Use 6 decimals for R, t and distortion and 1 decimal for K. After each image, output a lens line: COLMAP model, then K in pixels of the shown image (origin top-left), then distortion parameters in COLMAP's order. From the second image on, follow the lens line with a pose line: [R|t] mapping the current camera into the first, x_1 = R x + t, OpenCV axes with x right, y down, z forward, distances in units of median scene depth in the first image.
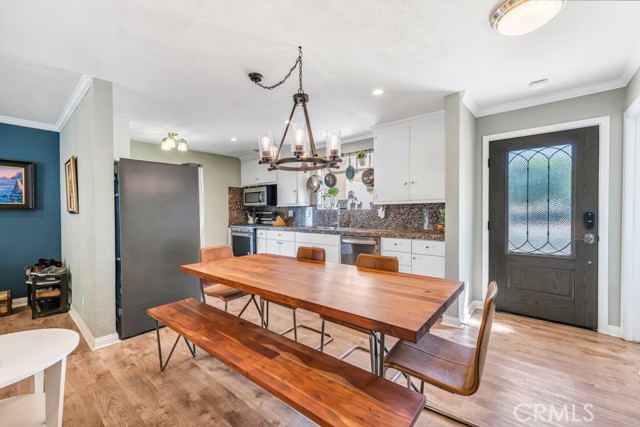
lens RADIAL K [[262.4, 0, 322.1], [0, 262.4, 214.4], [0, 0, 1]] dist [0.000602, -0.000169]
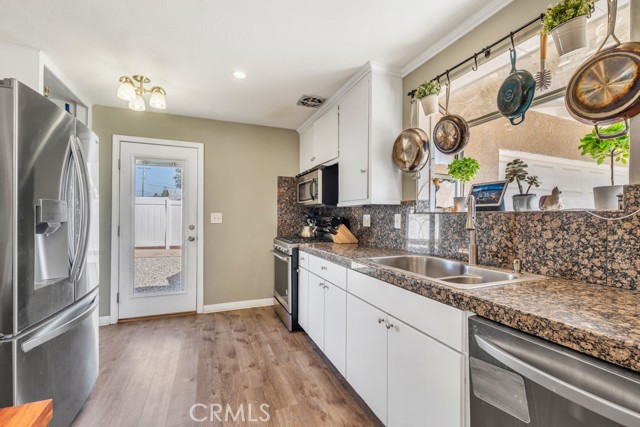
lens RADIAL K [[275.0, 0, 318.5], [0, 275.0, 215.6], [0, 0, 1]] dist [-0.003660, -0.000190]
pose [[0.880211, 0.008233, -0.474511, 0.056191], [-0.016130, 0.999791, -0.012573, -0.005336], [0.474308, 0.018721, 0.880160, 0.593083]]
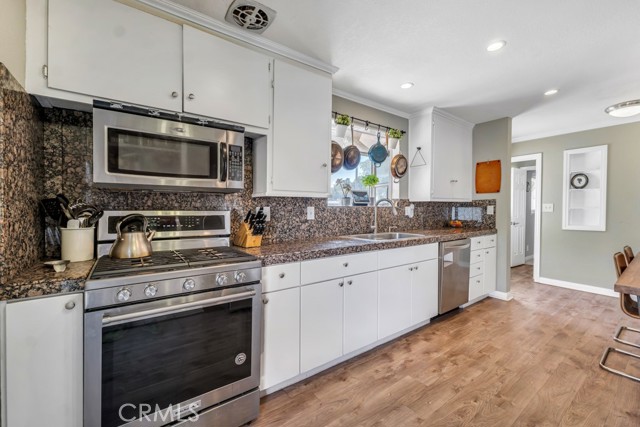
lens RADIAL K [[262.4, 0, 323.8], [0, 262.4, 213.4], [0, 0, 1]] dist [0.000602, -0.000169]
pose [[0.243963, -0.015941, 0.969653, -0.596090], [0.009506, 0.999856, 0.014045, -0.010878], [-0.969738, 0.005791, 0.244080, 0.956934]]
